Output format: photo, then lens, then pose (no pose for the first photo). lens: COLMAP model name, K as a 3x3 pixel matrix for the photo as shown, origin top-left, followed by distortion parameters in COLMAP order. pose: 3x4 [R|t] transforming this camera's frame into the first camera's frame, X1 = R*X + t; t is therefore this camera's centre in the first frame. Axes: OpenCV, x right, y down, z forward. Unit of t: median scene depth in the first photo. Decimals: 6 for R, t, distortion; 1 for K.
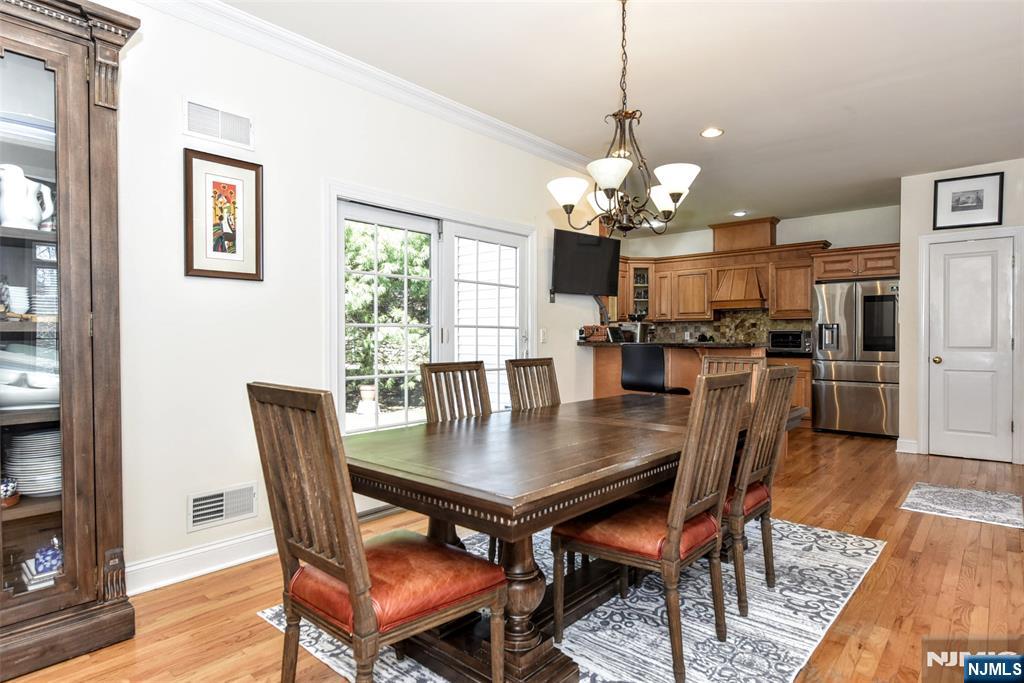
lens RADIAL K [[566.5, 0, 512.0], [0, 566.5, 341.5], [0, 0, 1]] dist [-0.001771, -0.001352]
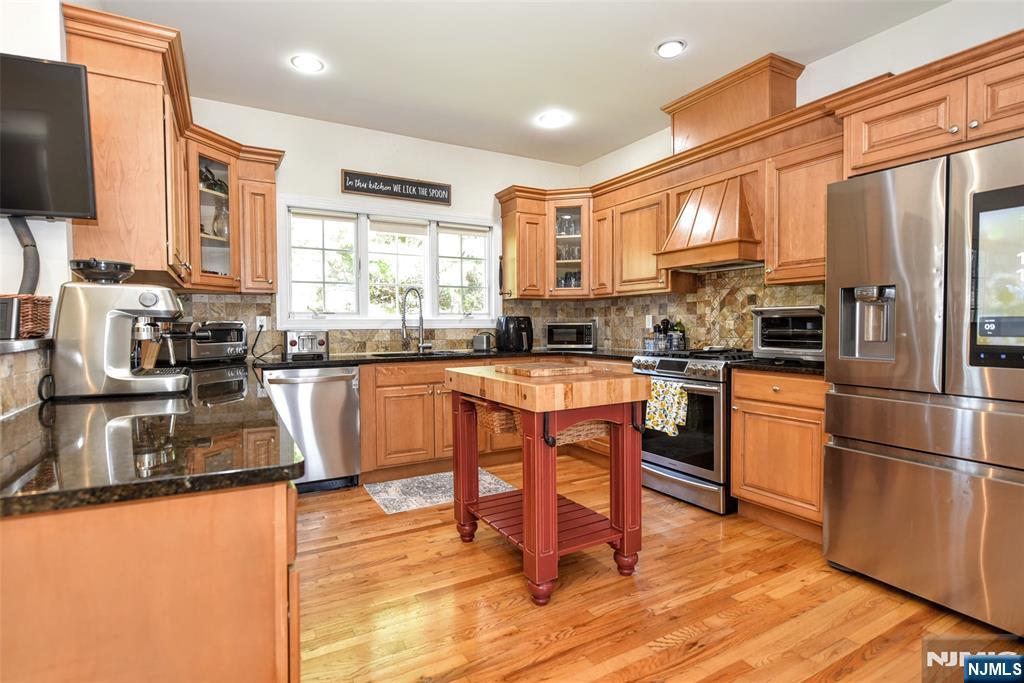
lens RADIAL K [[513.3, 0, 512.0], [0, 513.3, 341.5], [0, 0, 1]] dist [-0.002133, -0.001012]
pose [[0.942707, 0.006742, -0.333553, 0.375247], [0.001225, 0.999719, 0.023671, -0.002982], [0.333618, -0.022724, 0.942434, 0.507347]]
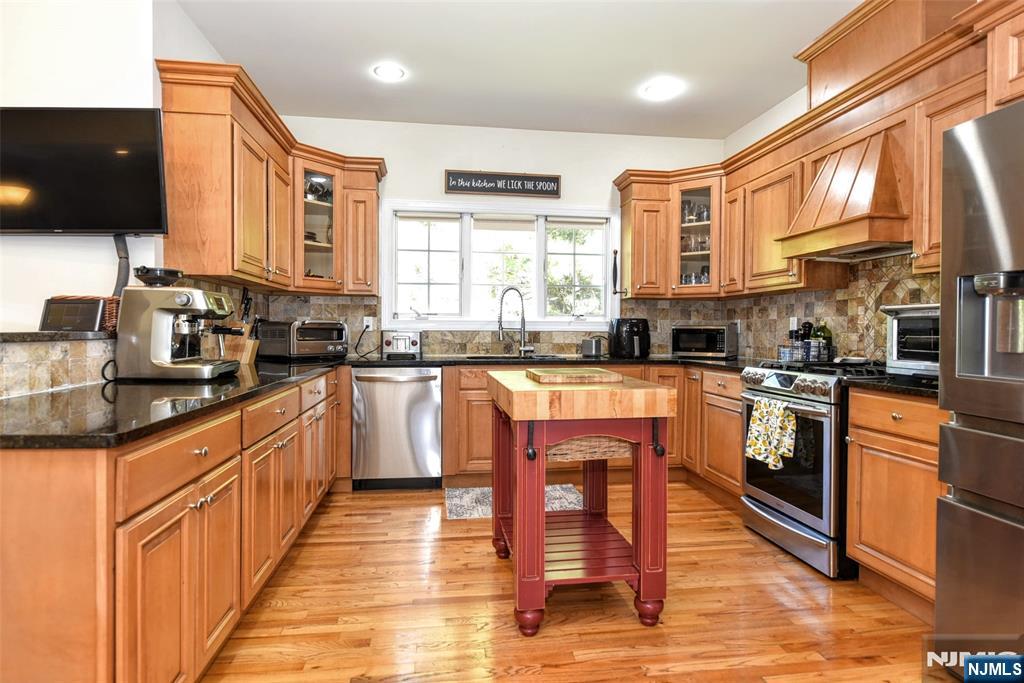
lens RADIAL K [[566.5, 0, 512.0], [0, 566.5, 341.5], [0, 0, 1]] dist [-0.001771, -0.001352]
pose [[0.751484, 0.019275, -0.659470, 0.466310], [-0.013200, 0.999812, 0.014180, -0.001084], [0.659620, -0.001951, 0.751597, 0.555870]]
